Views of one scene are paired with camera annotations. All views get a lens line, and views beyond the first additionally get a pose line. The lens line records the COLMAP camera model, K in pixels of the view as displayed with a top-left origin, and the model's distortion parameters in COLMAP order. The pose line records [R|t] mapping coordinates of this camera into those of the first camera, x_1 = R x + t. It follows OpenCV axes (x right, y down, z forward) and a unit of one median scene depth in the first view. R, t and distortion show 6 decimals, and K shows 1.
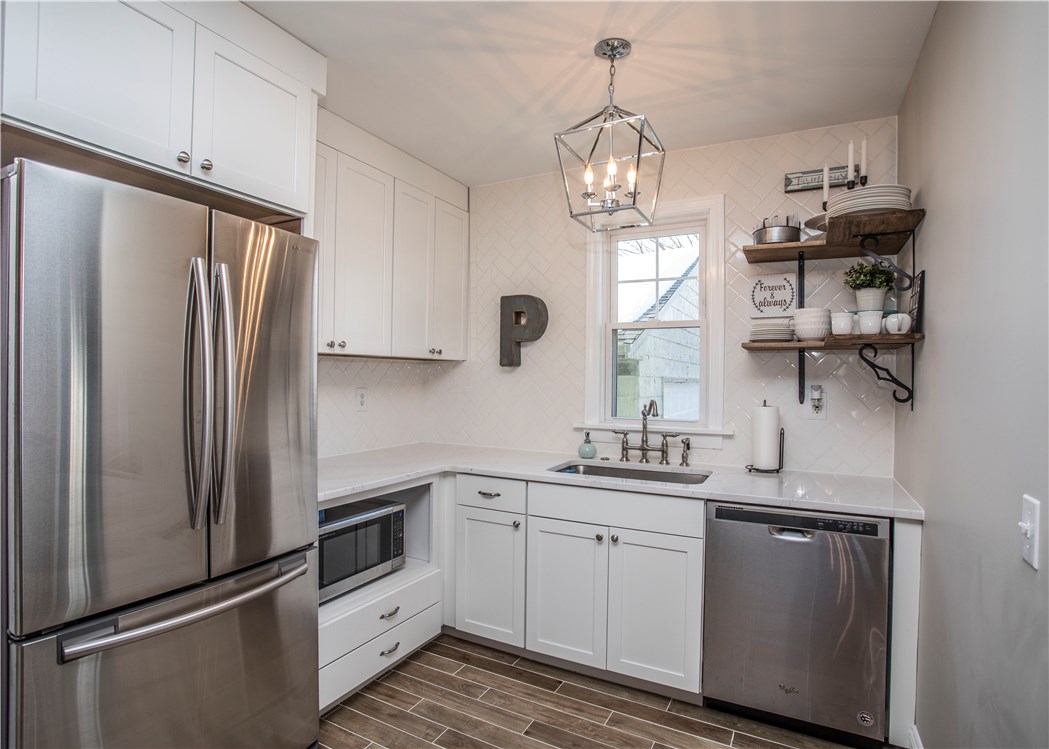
lens RADIAL K [[534.6, 0, 523.9], [0, 534.6, 374.1], [0, 0, 1]] dist [-0.045020, -0.000208]
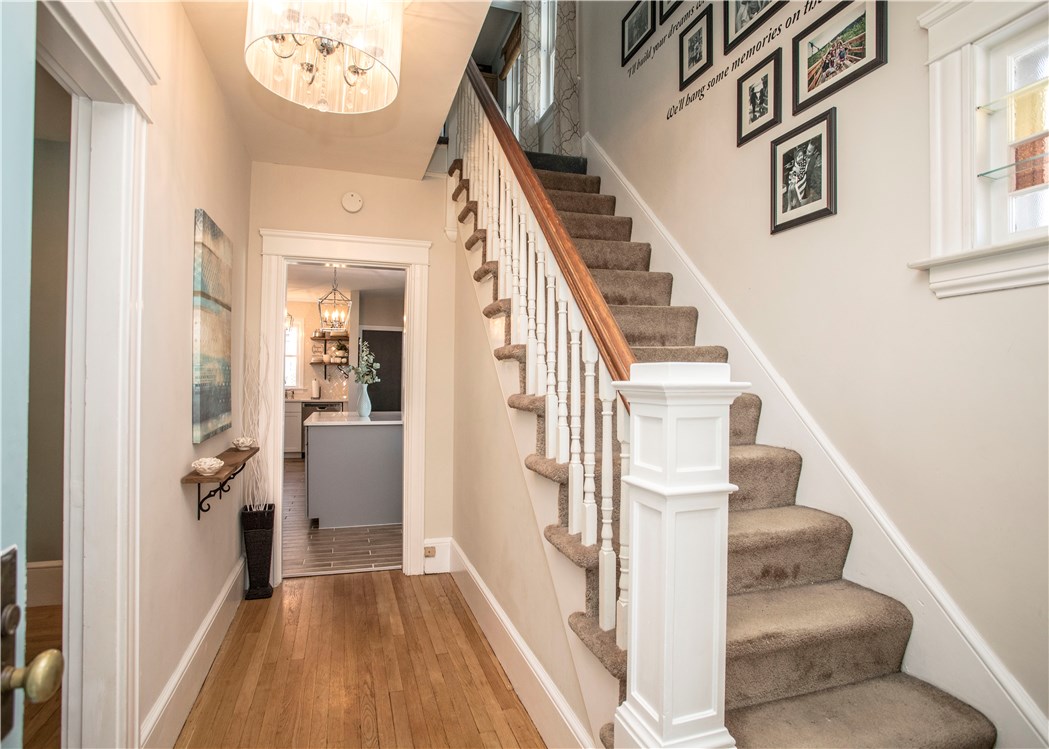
lens RADIAL K [[534.6, 0, 521.1], [0, 534.6, 374.6], [0, 0, 1]] dist [-0.045020, -0.000208]
pose [[0.694066, -0.001480, 0.719910, -1.223411], [0.001563, 0.999999, 0.000548, 0.021952], [-0.719910, 0.000745, 0.694067, -2.617980]]
